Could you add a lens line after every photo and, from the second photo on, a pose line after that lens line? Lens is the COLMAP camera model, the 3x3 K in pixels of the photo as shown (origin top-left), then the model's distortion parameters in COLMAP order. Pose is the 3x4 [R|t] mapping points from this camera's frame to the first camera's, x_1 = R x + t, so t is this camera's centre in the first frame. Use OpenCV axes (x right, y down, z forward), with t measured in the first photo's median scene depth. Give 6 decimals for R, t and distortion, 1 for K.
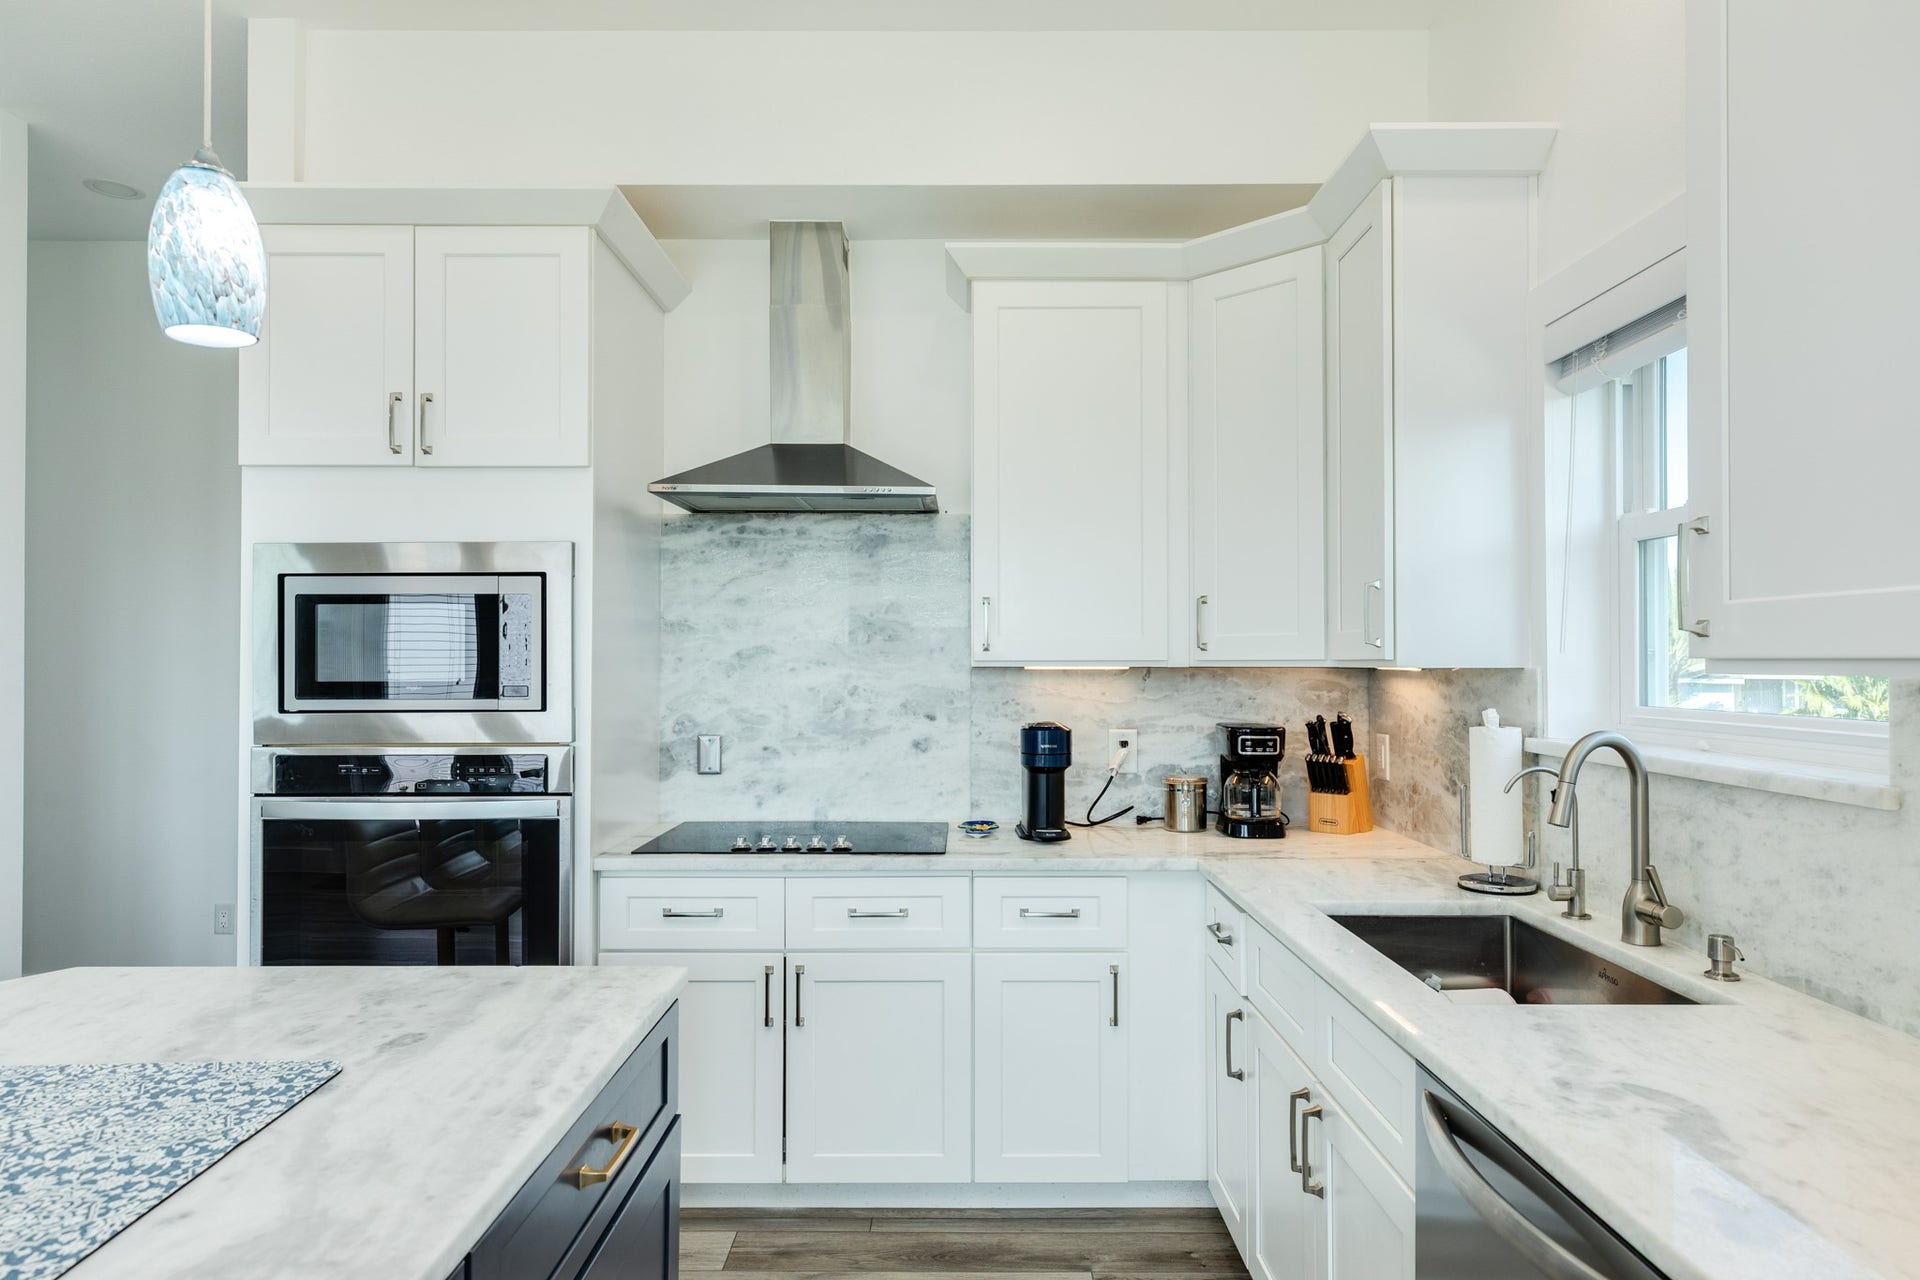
lens RADIAL K [[878.5, 0, 962.4], [0, 878.5, 649.3], [0, 0, 1]] dist [0.001366, 0.000181]
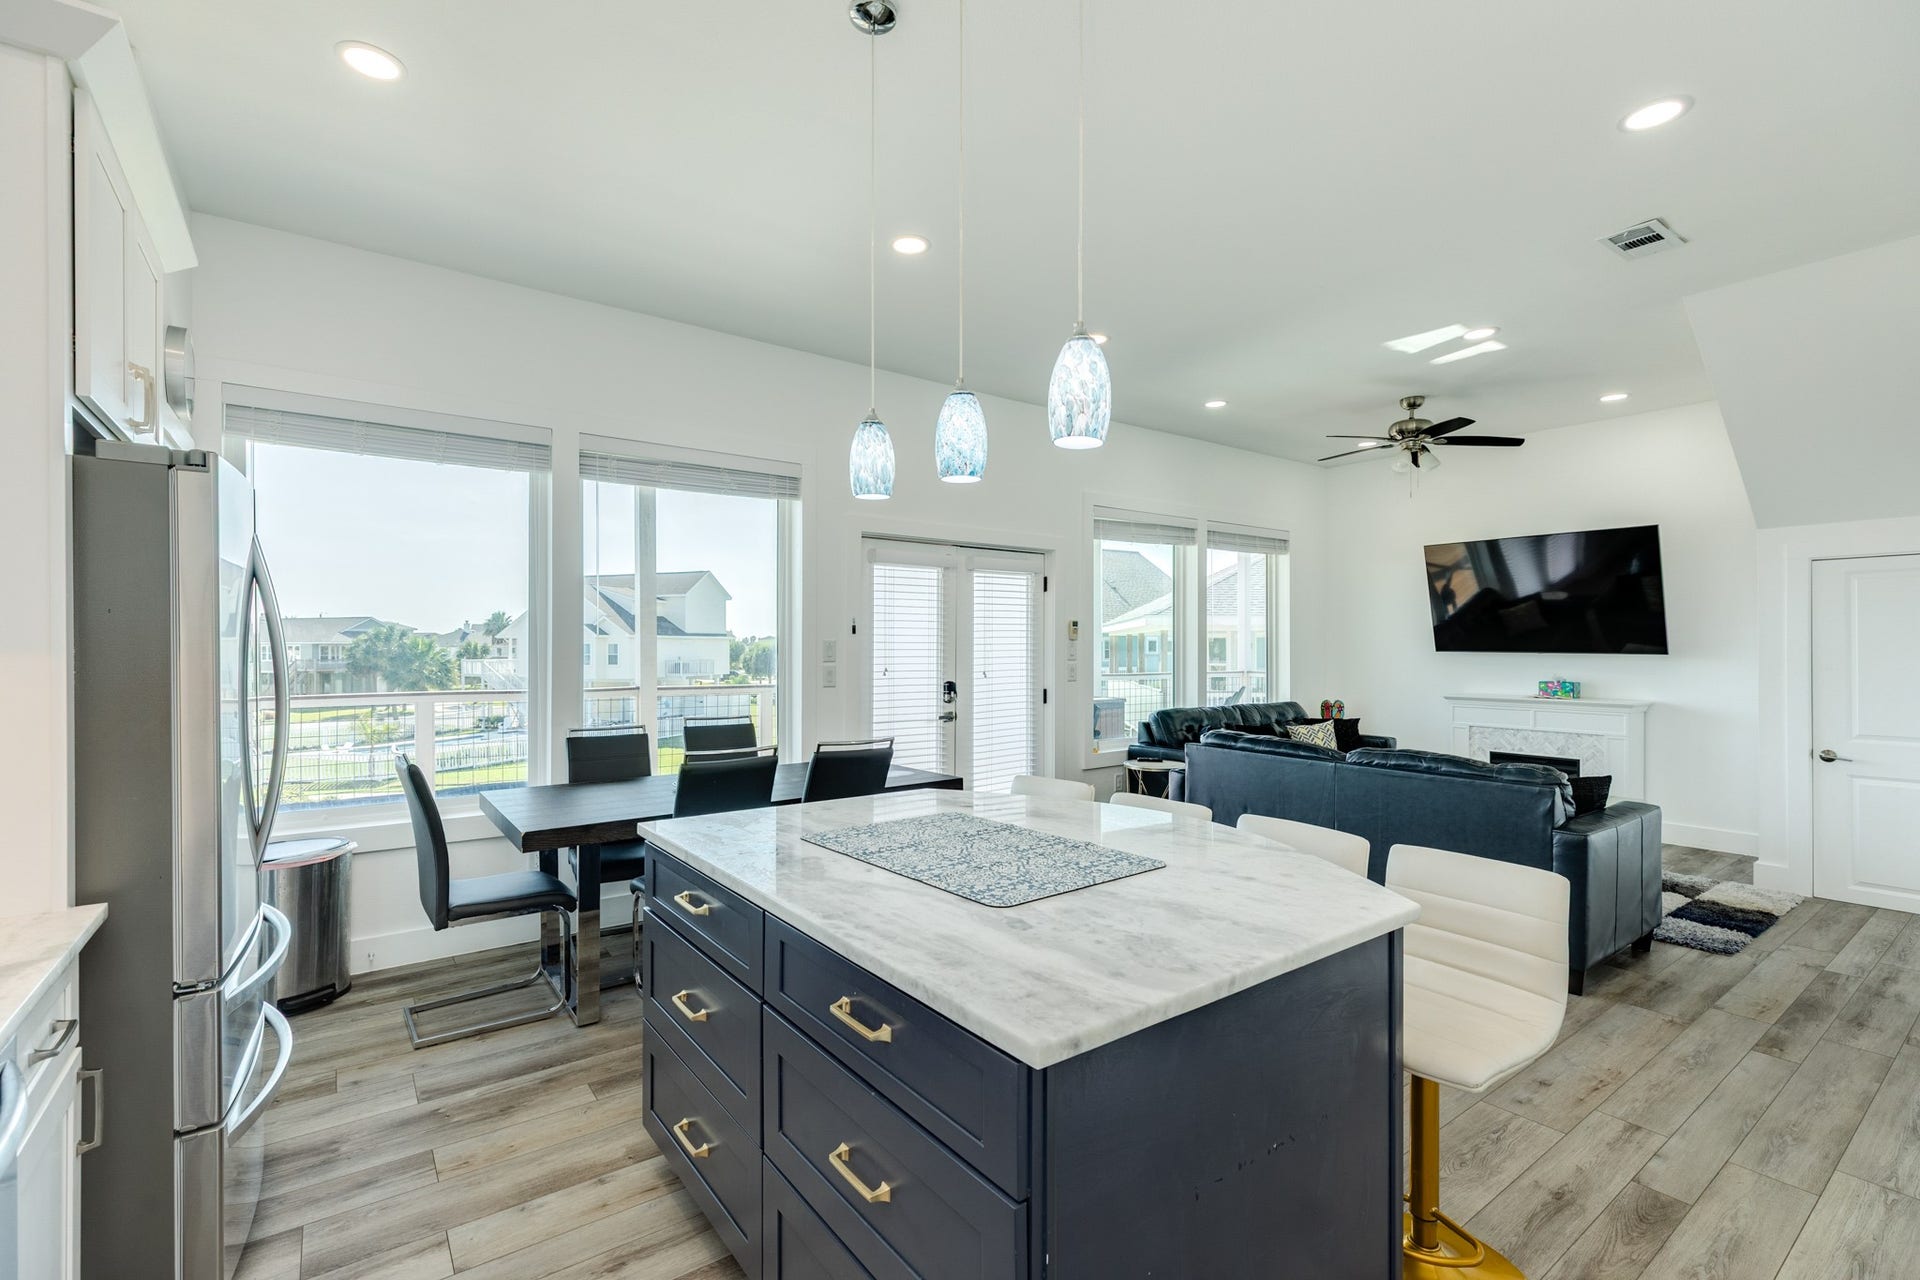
lens RADIAL K [[878.5, 0, 951.8], [0, 878.5, 650.4], [0, 0, 1]] dist [0.001366, 0.000181]
pose [[-0.799707, -0.004661, -0.600372, 0.261158], [0.002431, 0.999937, -0.011001, 0.044225], [0.600386, -0.010257, -0.799645, 2.087669]]
